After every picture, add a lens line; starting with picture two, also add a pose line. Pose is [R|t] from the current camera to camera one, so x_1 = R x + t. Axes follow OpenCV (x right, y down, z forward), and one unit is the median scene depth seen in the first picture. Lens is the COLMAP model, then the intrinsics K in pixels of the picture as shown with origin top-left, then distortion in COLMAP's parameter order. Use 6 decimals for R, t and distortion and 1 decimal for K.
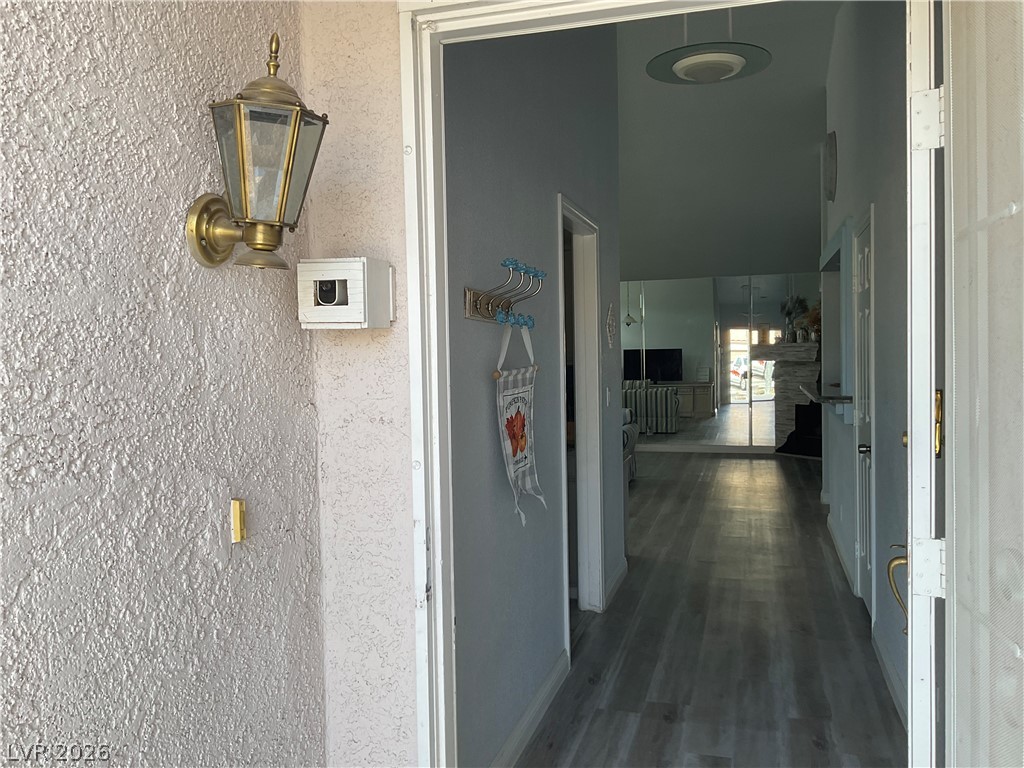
lens RADIAL K [[849.9, 0, 512.0], [0, 849.9, 384.0], [0, 0, 1]] dist [0.123442, -0.255407]
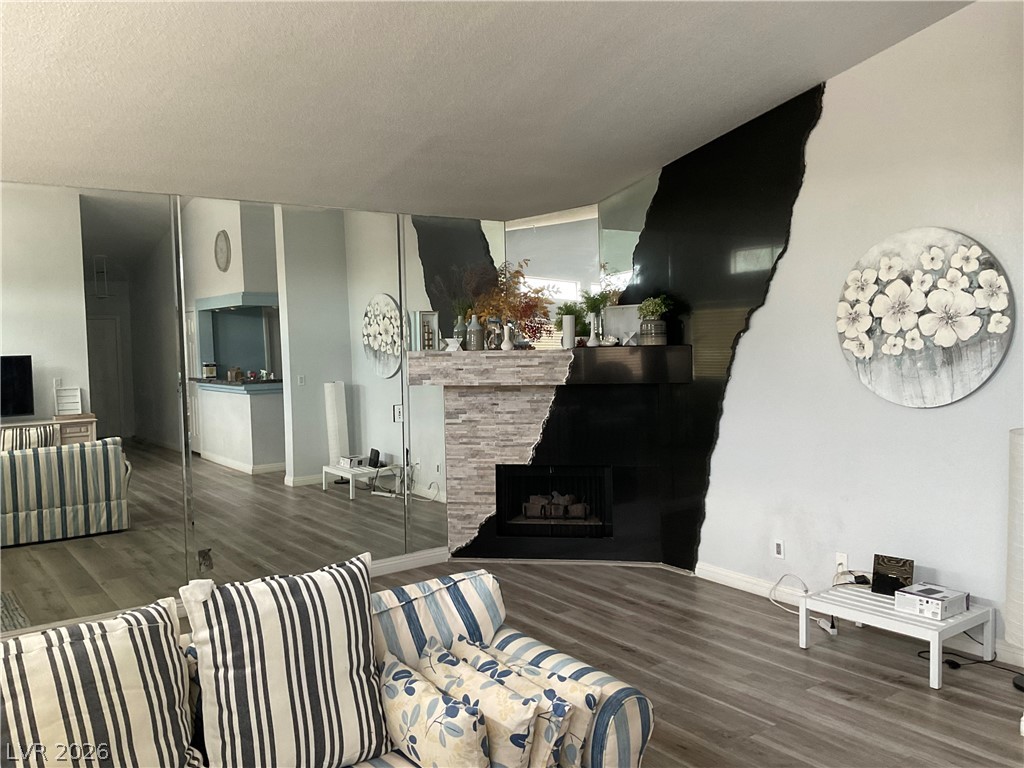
lens RADIAL K [[849.9, 0, 512.0], [0, 849.9, 384.0], [0, 0, 1]] dist [0.123442, -0.255407]
pose [[0.614730, -0.036284, 0.787903, -0.079318], [0.036068, 0.999189, 0.017874, -0.035527], [-0.787913, 0.017430, 0.615540, 0.661705]]
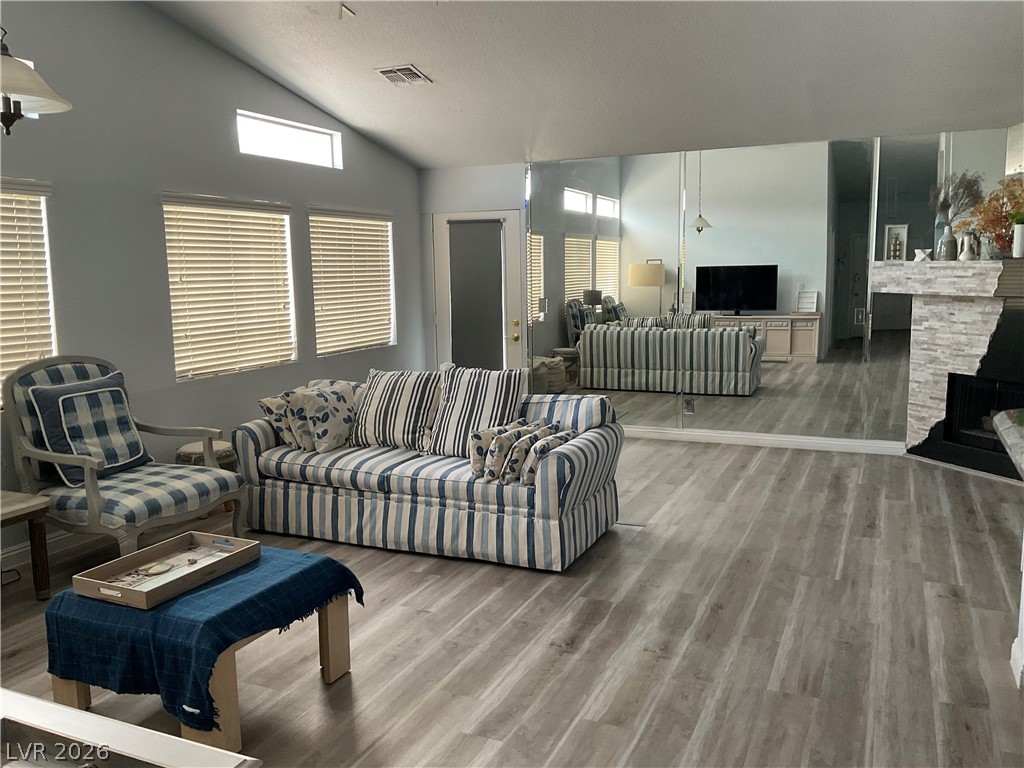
lens RADIAL K [[849.9, 0, 512.0], [0, 849.9, 384.0], [0, 0, 1]] dist [0.123442, -0.255407]
pose [[0.990690, 0.021593, -0.134411, 0.125757], [-0.007624, 0.994591, 0.103591, -0.024342], [0.135921, -0.101602, 0.985496, 0.411960]]
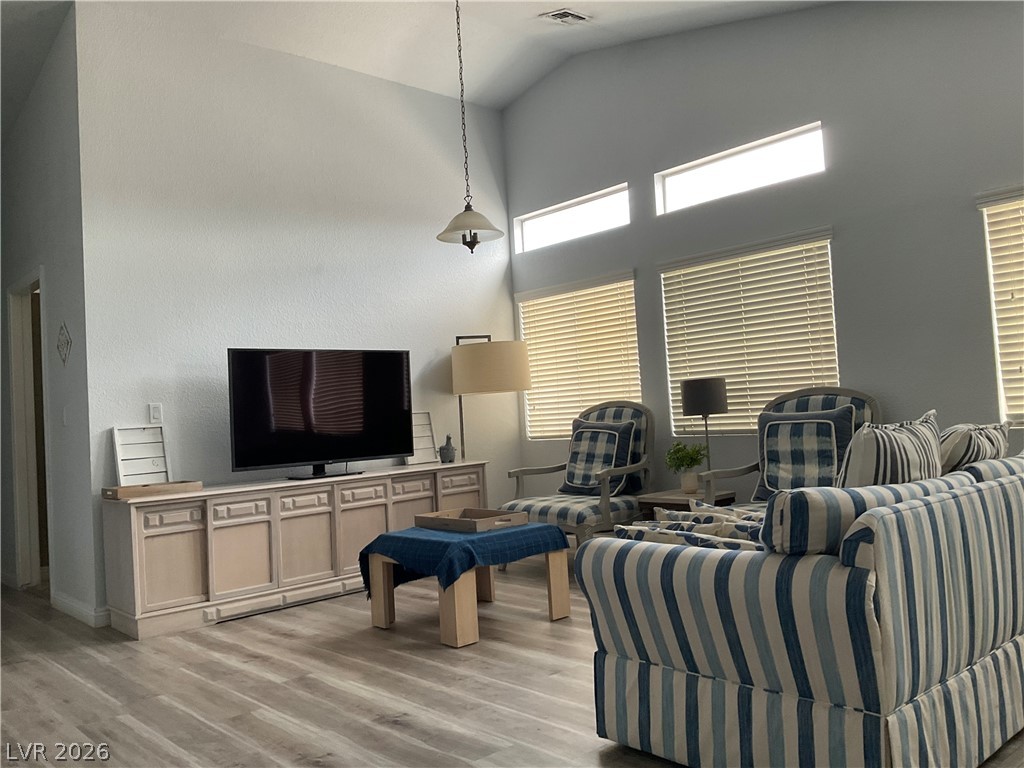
lens RADIAL K [[867.3, 0, 512.0], [0, 867.3, 384.0], [0, 0, 1]] dist [0.000610, -0.005505]
pose [[-0.530225, 0.017878, -0.847668, 0.306317], [0.037616, 0.999289, -0.002453, -0.000914], [0.847022, -0.033187, -0.530521, 0.873380]]
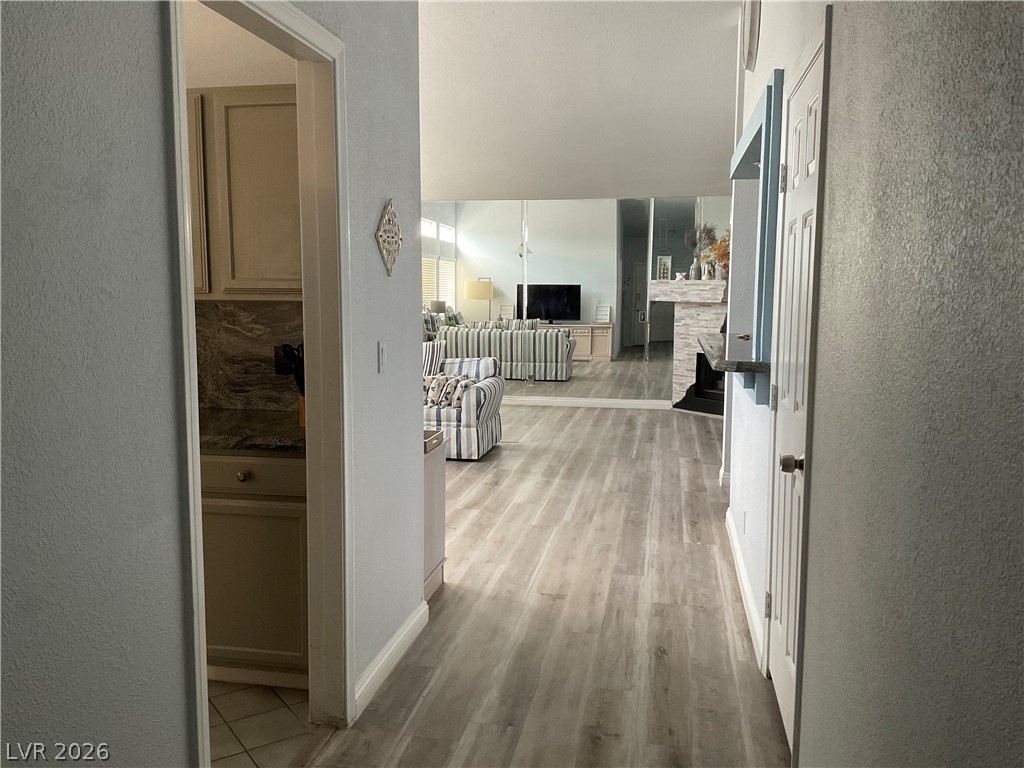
lens RADIAL K [[849.9, 0, 512.0], [0, 849.9, 384.0], [0, 0, 1]] dist [0.123442, -0.255407]
pose [[0.994992, 0.014103, 0.098954, 0.063304], [-0.021697, 0.996865, 0.076091, -0.006013], [-0.097571, -0.077857, 0.992179, 0.172586]]
